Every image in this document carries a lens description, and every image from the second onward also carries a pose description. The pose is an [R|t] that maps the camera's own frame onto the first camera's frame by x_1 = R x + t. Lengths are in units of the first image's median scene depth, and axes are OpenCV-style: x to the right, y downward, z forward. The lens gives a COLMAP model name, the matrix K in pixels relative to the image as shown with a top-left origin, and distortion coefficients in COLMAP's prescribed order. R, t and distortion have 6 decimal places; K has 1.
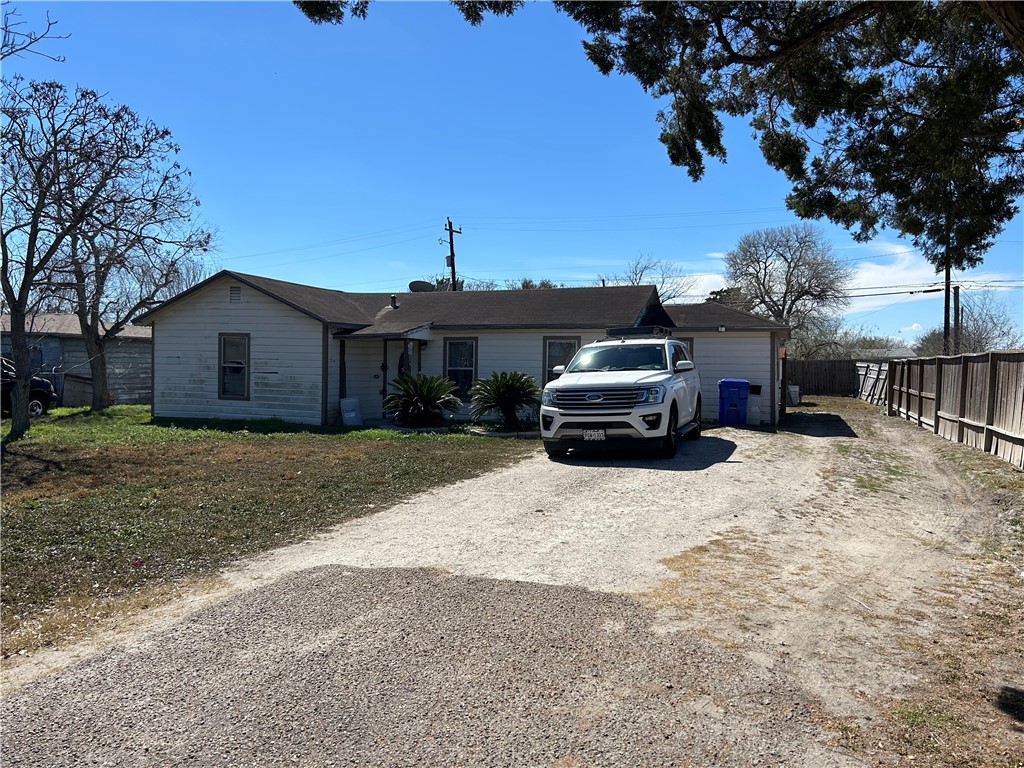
lens RADIAL K [[770.7, 0, 512.0], [0, 770.7, 384.0], [0, 0, 1]] dist [0.050864, -0.001021]
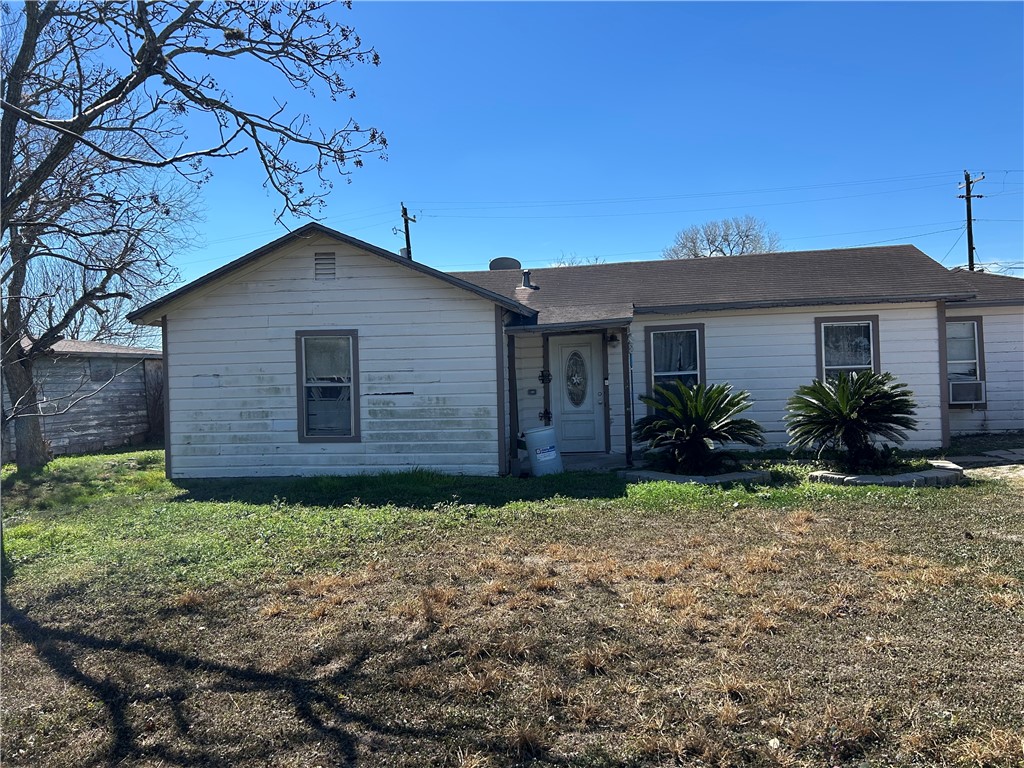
lens RADIAL K [[770.7, 0, 512.0], [0, 770.7, 384.0], [0, 0, 1]] dist [0.050864, -0.001021]
pose [[0.980872, -0.046806, 0.188941, -0.330108], [0.049517, 0.998727, -0.009652, -0.011534], [-0.188248, 0.018823, 0.981941, 0.388647]]
